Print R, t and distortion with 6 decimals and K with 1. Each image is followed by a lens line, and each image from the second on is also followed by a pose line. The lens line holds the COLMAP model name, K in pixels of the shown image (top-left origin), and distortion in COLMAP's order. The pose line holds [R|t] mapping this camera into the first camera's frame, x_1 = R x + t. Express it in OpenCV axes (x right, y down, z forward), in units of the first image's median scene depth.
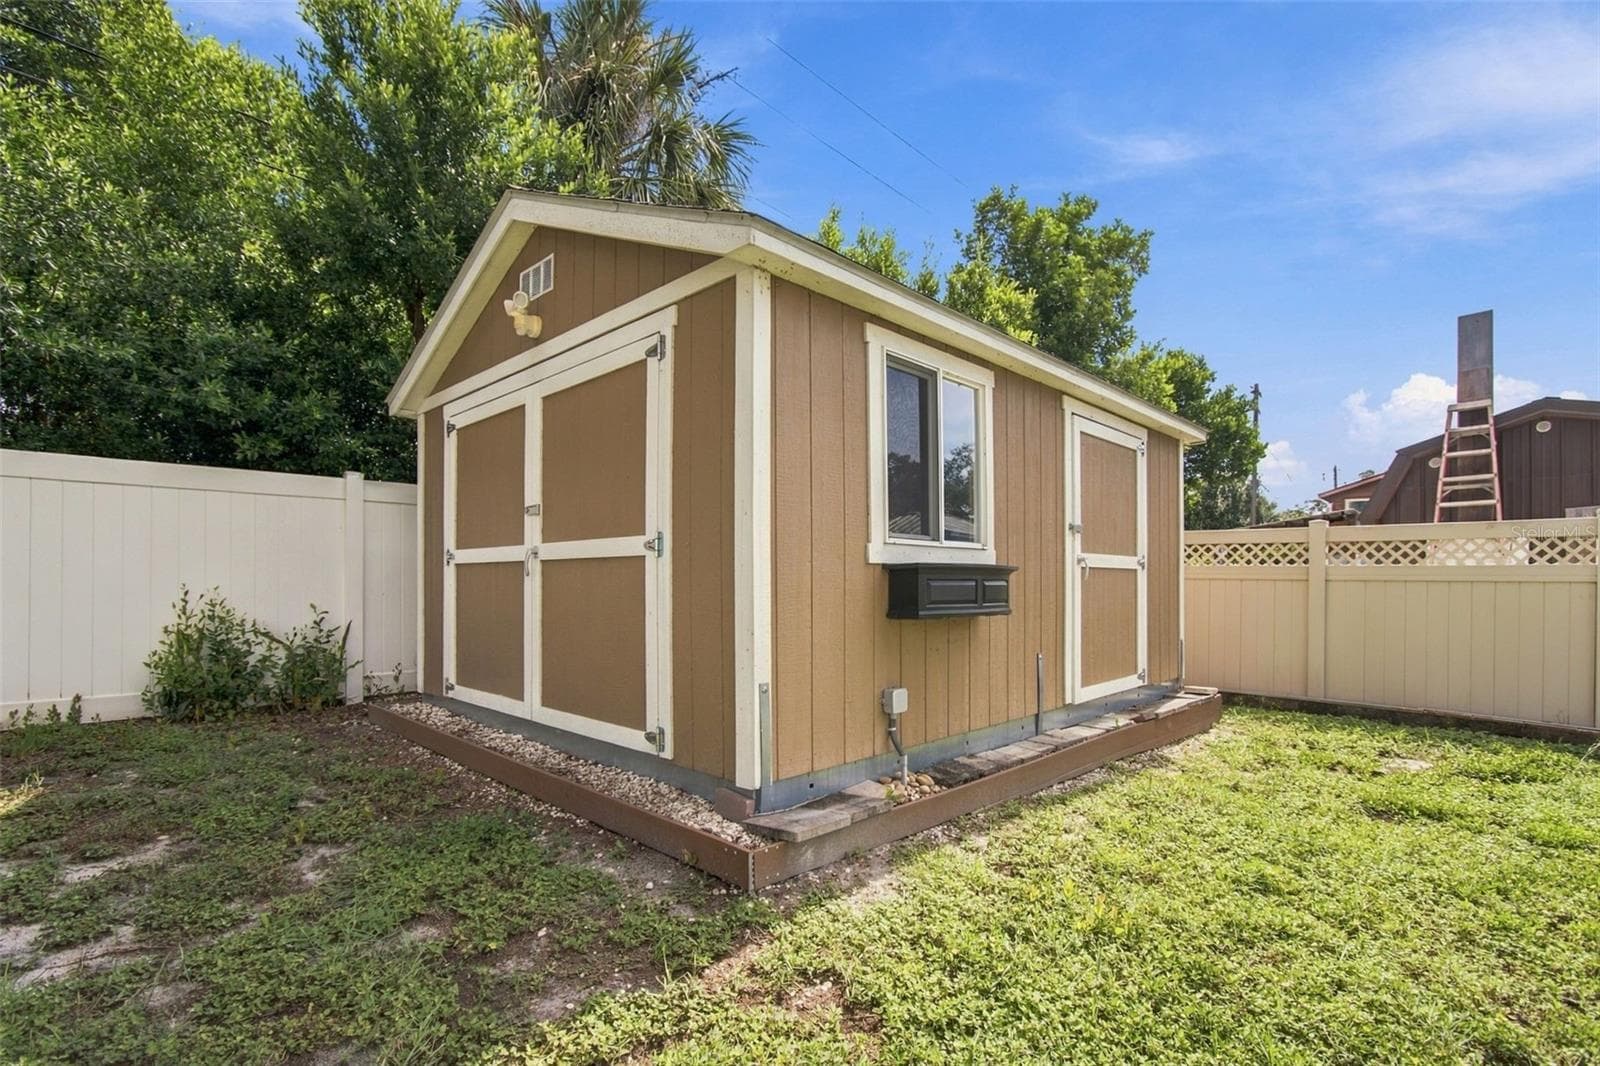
lens RADIAL K [[761.4, 0, 794.4], [0, 761.4, 561.9], [0, 0, 1]] dist [-0.001412, 0.010128]
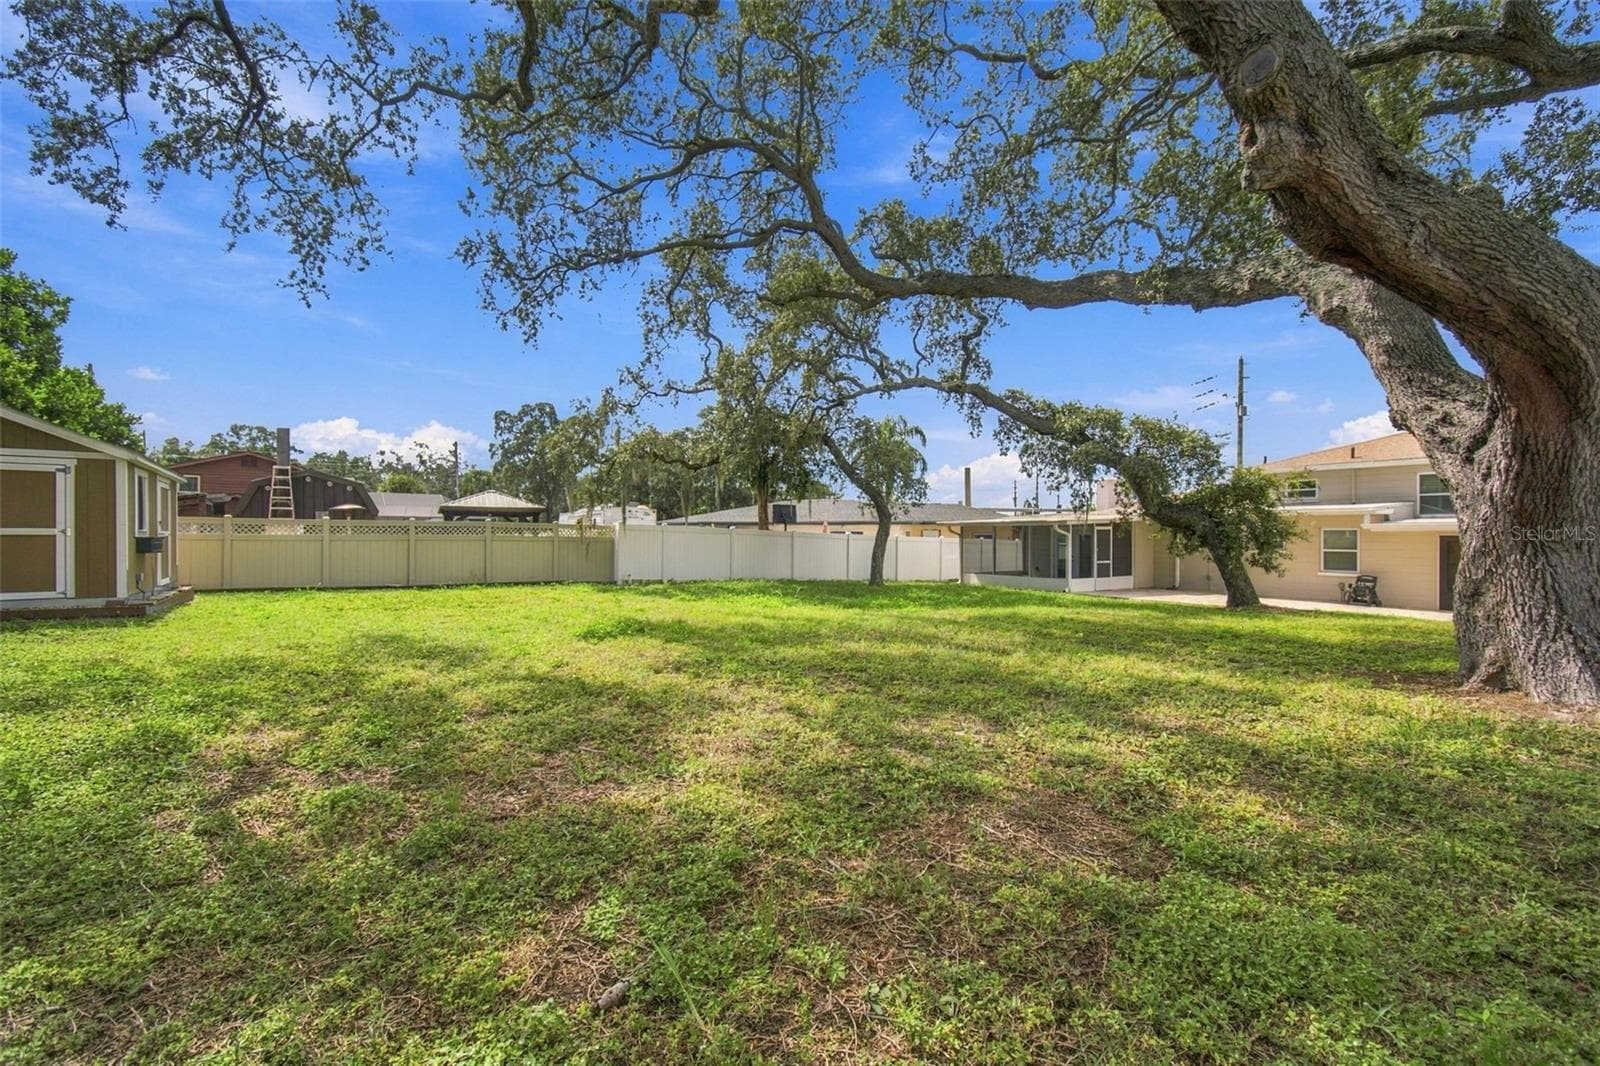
lens RADIAL K [[748.2, 0, 797.3], [0, 748.2, 551.8], [0, 0, 1]] dist [-0.005306, -0.001042]
pose [[0.227501, -0.017525, 0.973620, -1.928854], [-0.009018, 0.999757, 0.020103, -0.021066], [-0.973736, -0.013354, 0.227288, -2.068692]]
